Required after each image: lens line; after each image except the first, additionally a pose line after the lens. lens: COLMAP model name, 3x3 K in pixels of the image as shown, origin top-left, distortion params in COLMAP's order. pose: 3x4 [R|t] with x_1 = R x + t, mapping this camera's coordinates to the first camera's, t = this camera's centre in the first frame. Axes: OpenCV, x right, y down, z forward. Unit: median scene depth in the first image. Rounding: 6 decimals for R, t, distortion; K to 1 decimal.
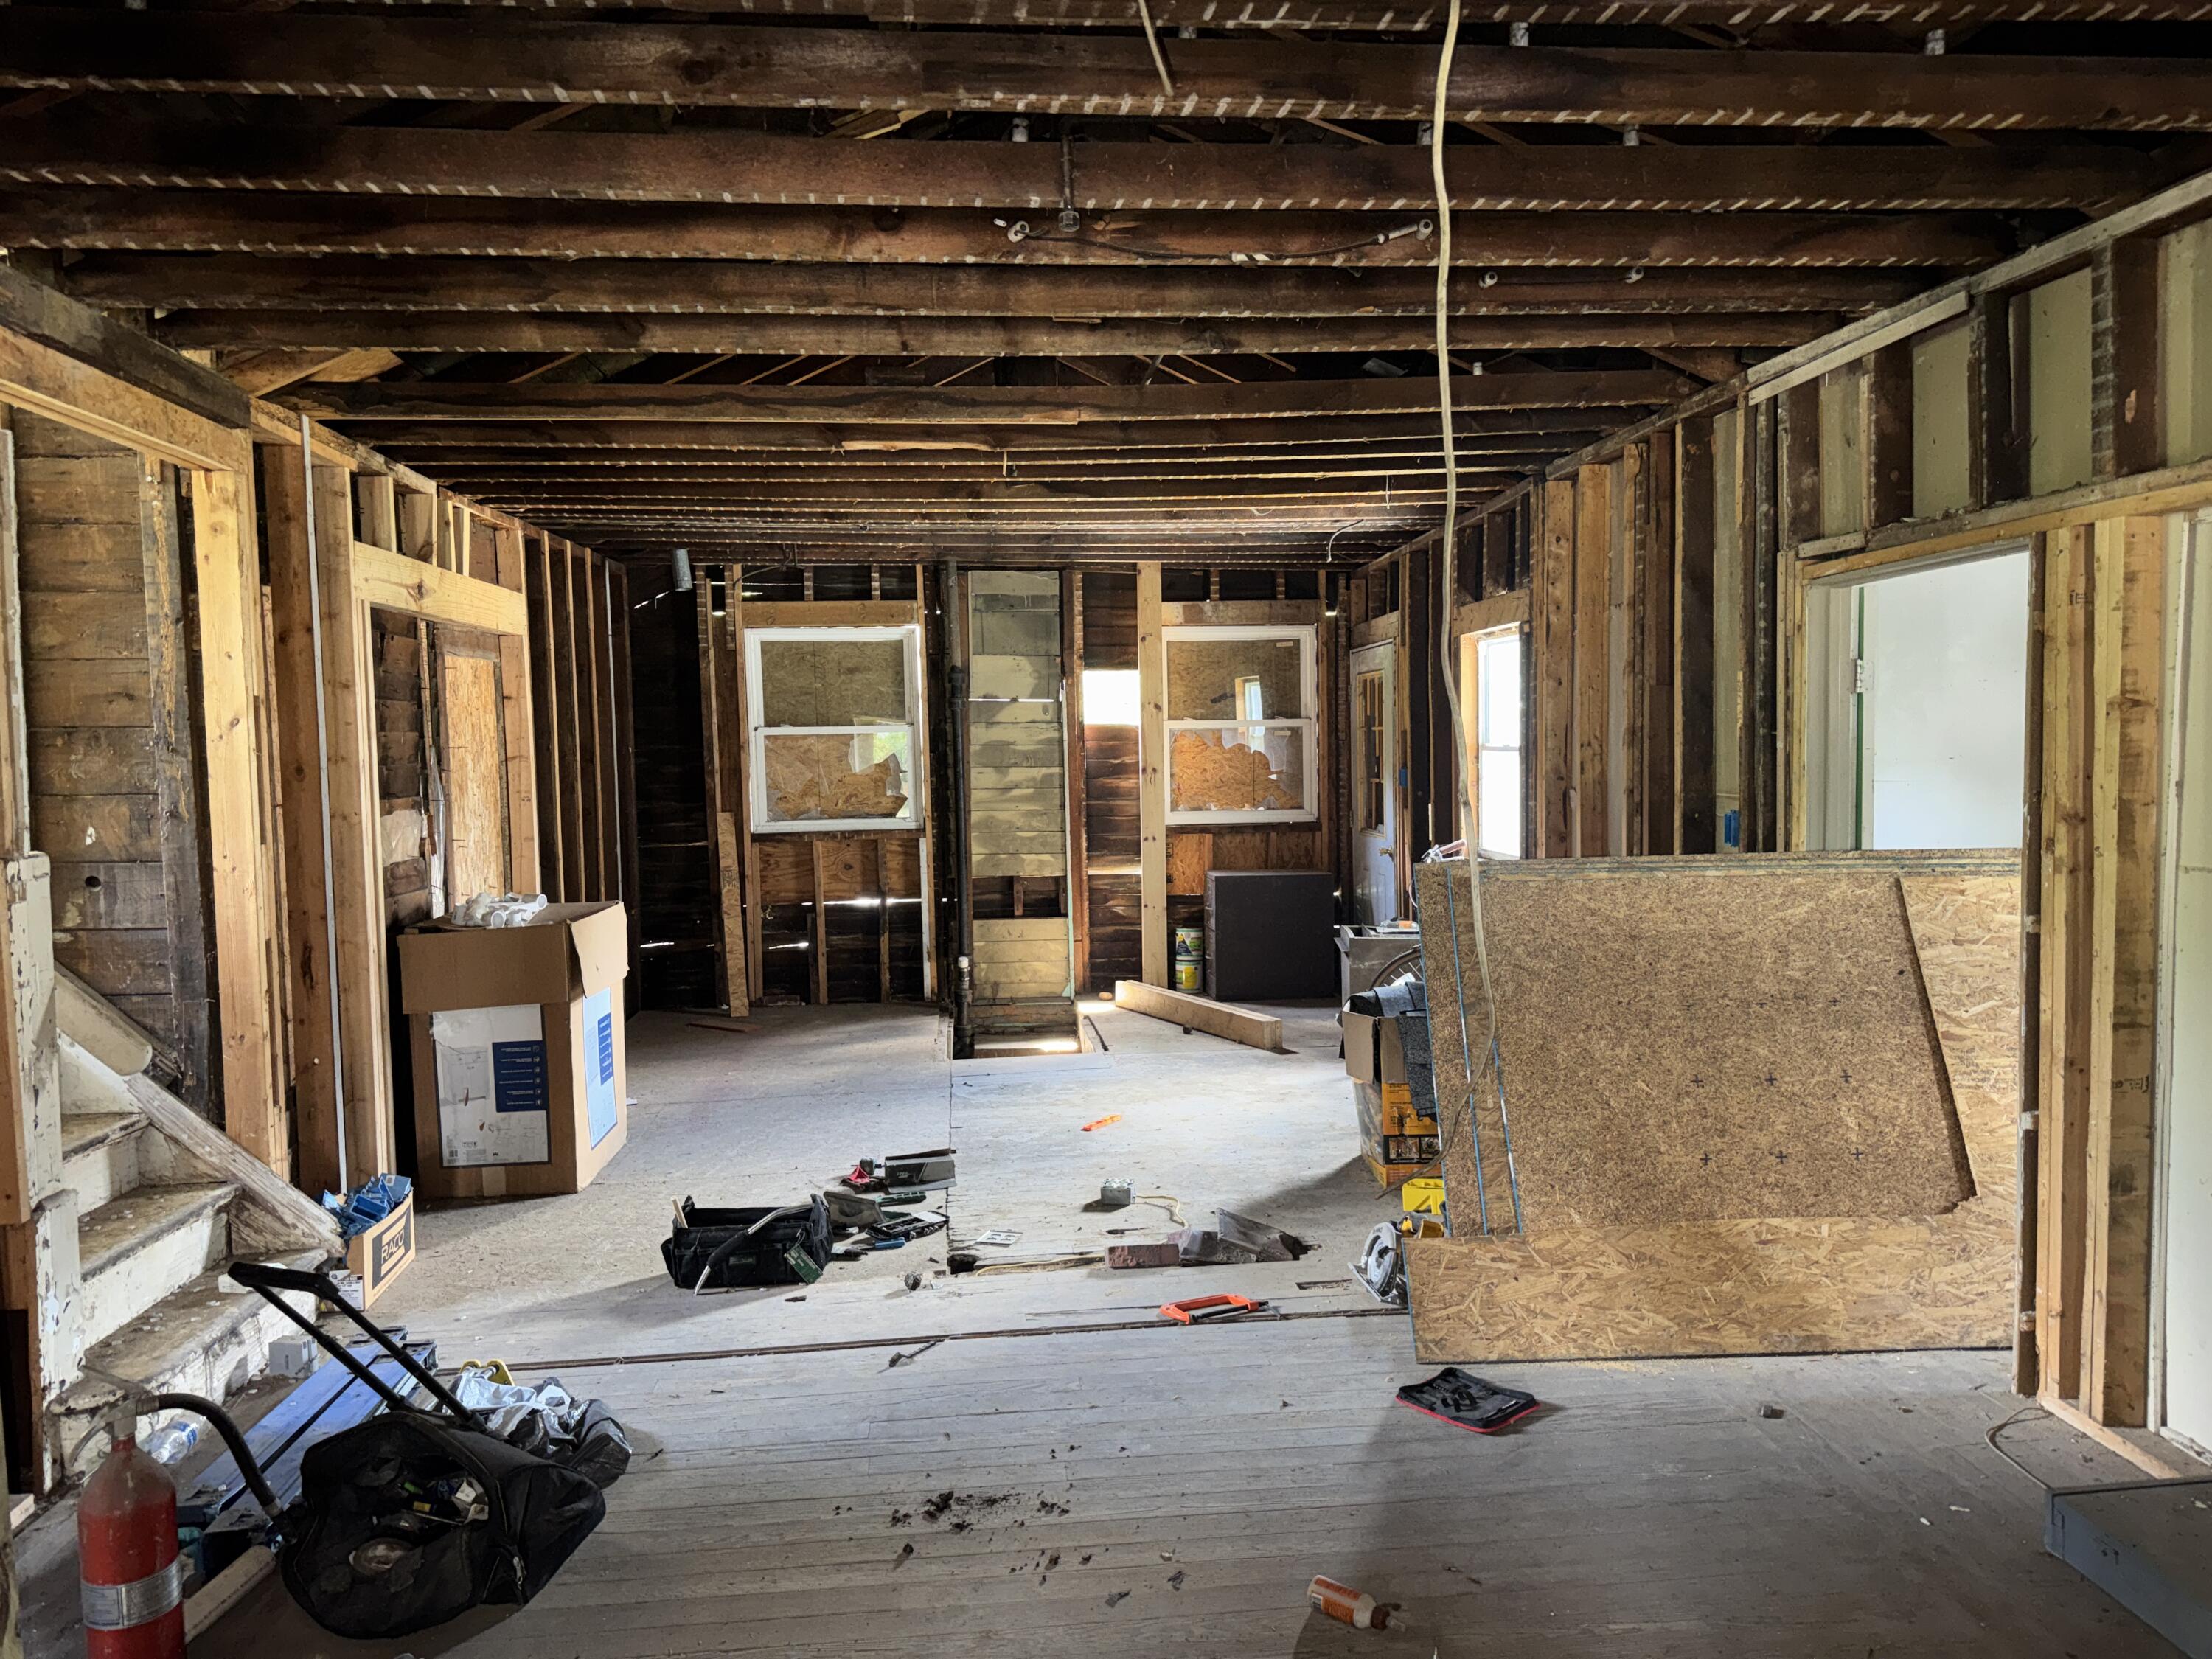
lens RADIAL K [[1473.4, 0, 1106.0], [0, 1473.4, 829.5], [0, 0, 1]] dist [0.184879, -0.377145]
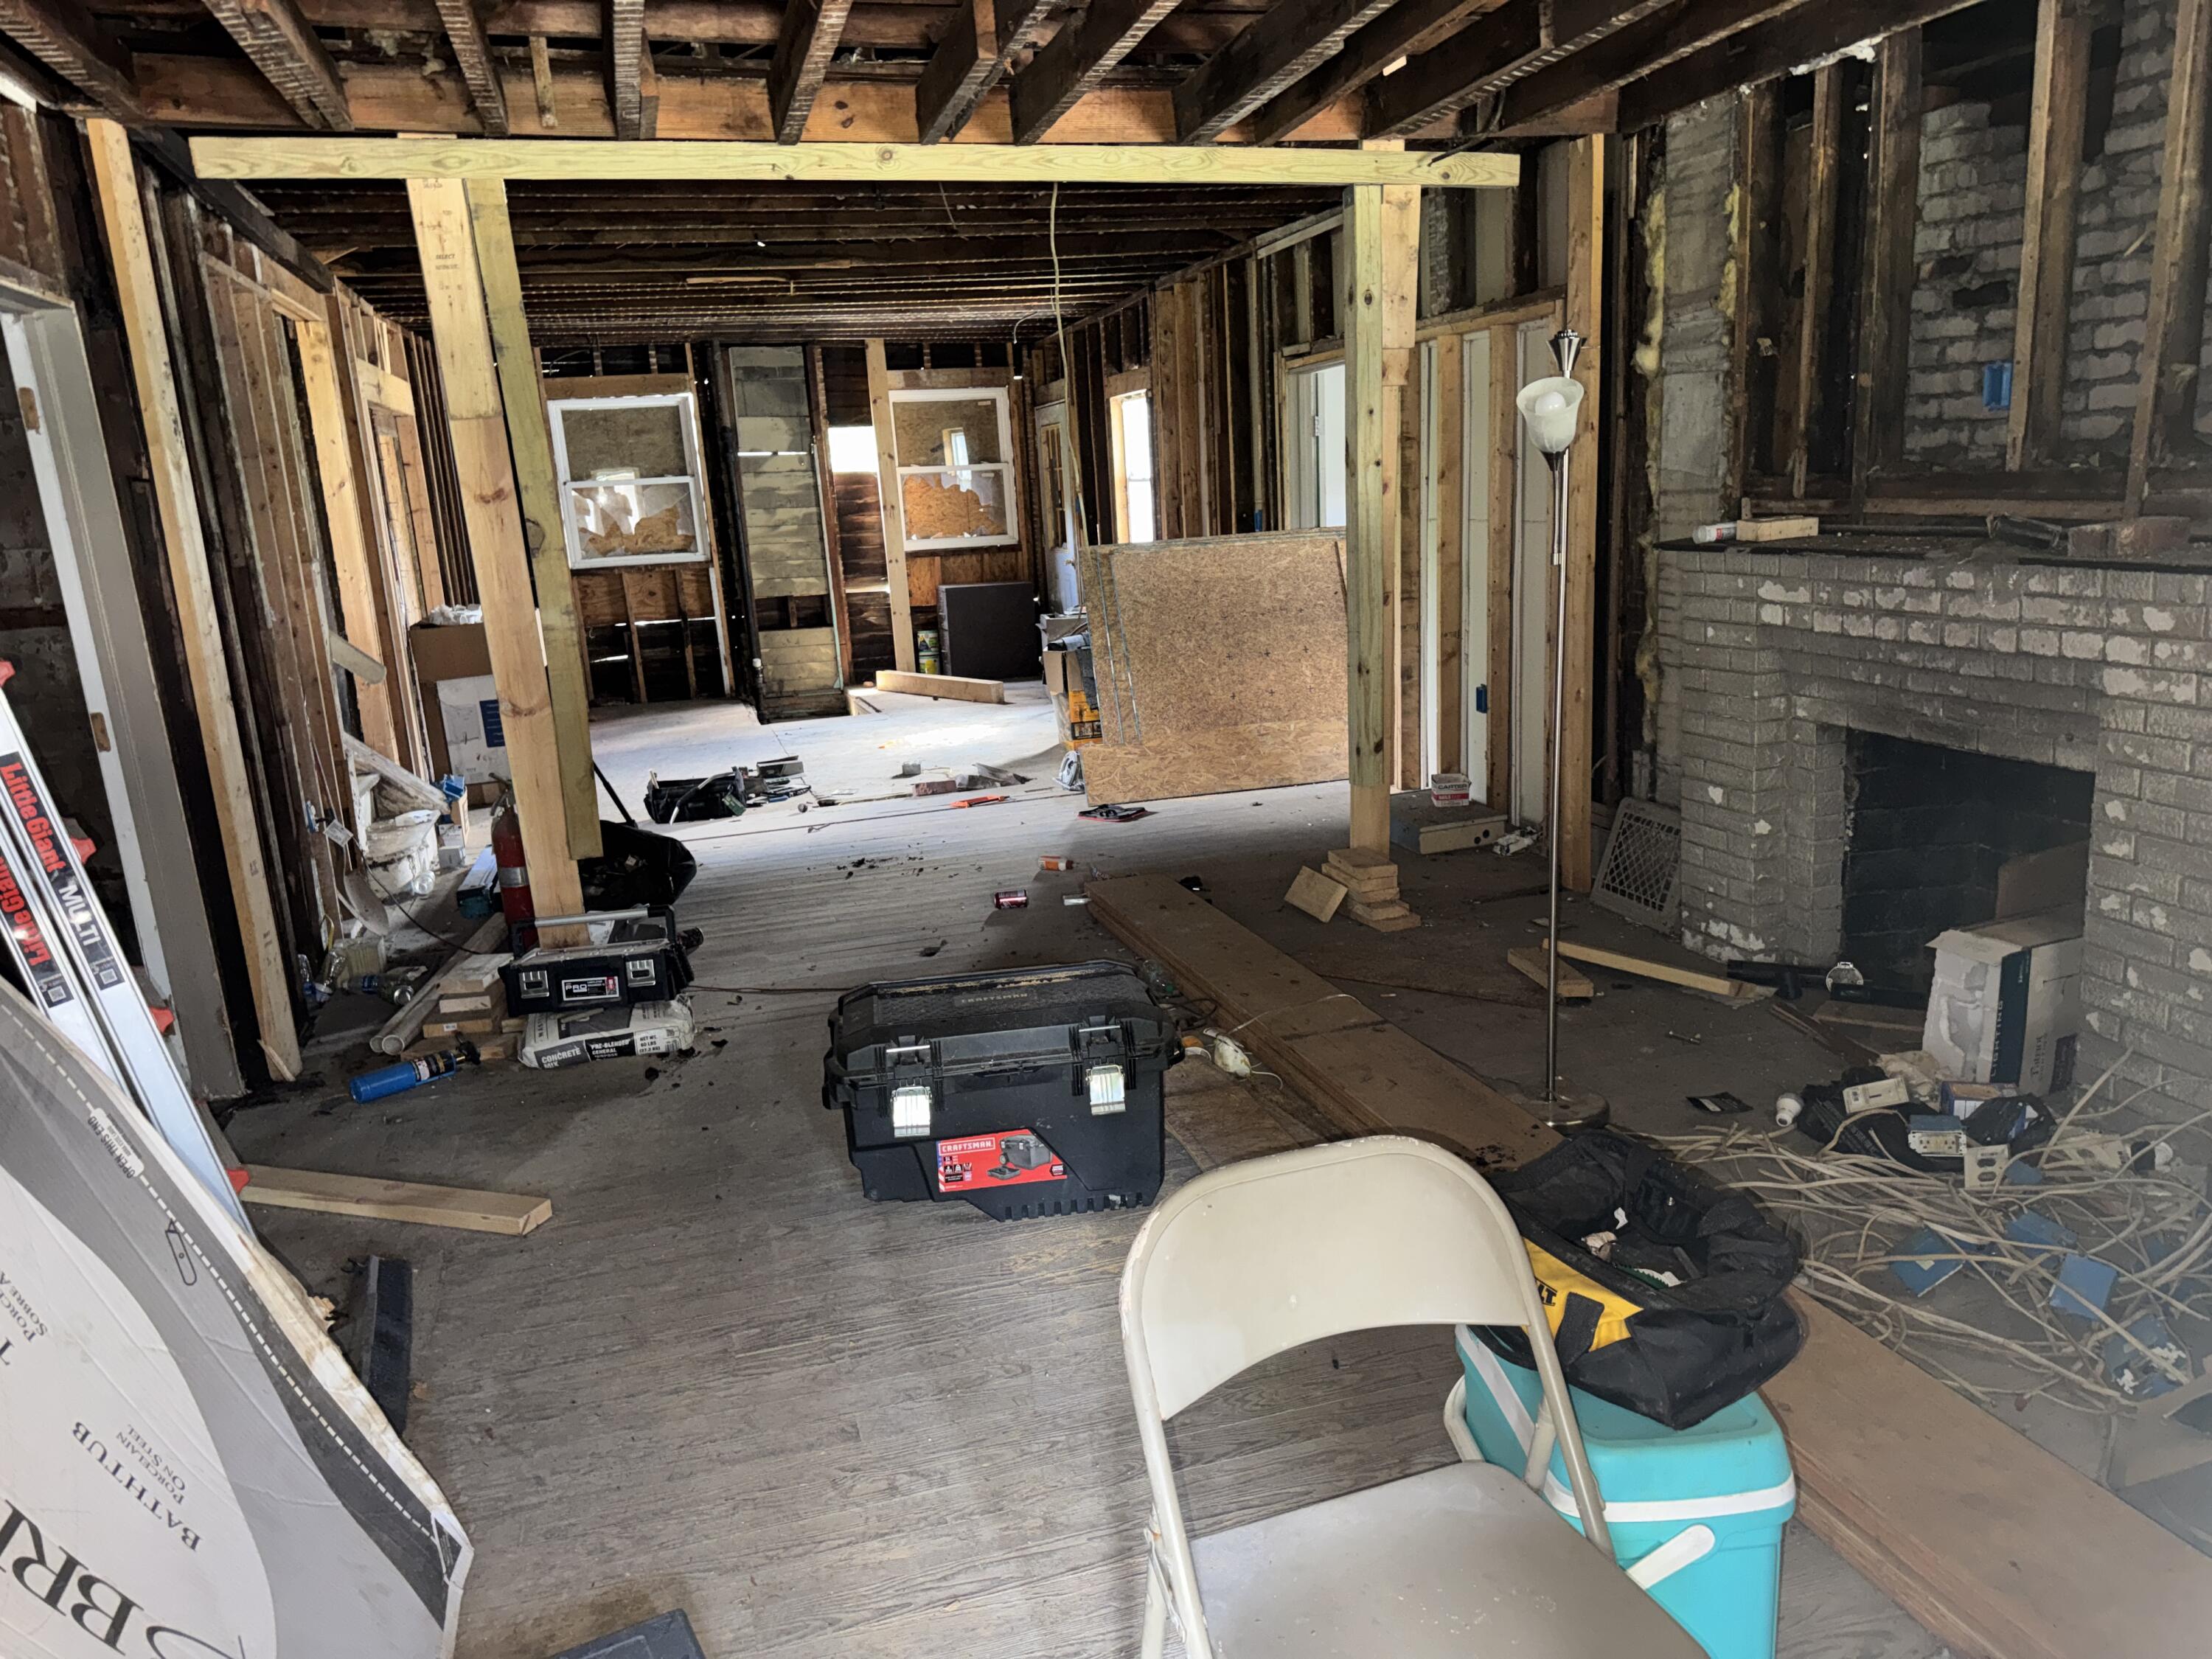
lens RADIAL K [[1473.4, 0, 1106.0], [0, 1473.4, 829.5], [0, 0, 1]] dist [0.184879, -0.377145]
pose [[0.978305, -0.081920, 0.190284, -0.055731], [0.049641, 0.984435, 0.168593, 0.027450], [-0.201134, -0.155490, 0.967144, -0.349540]]
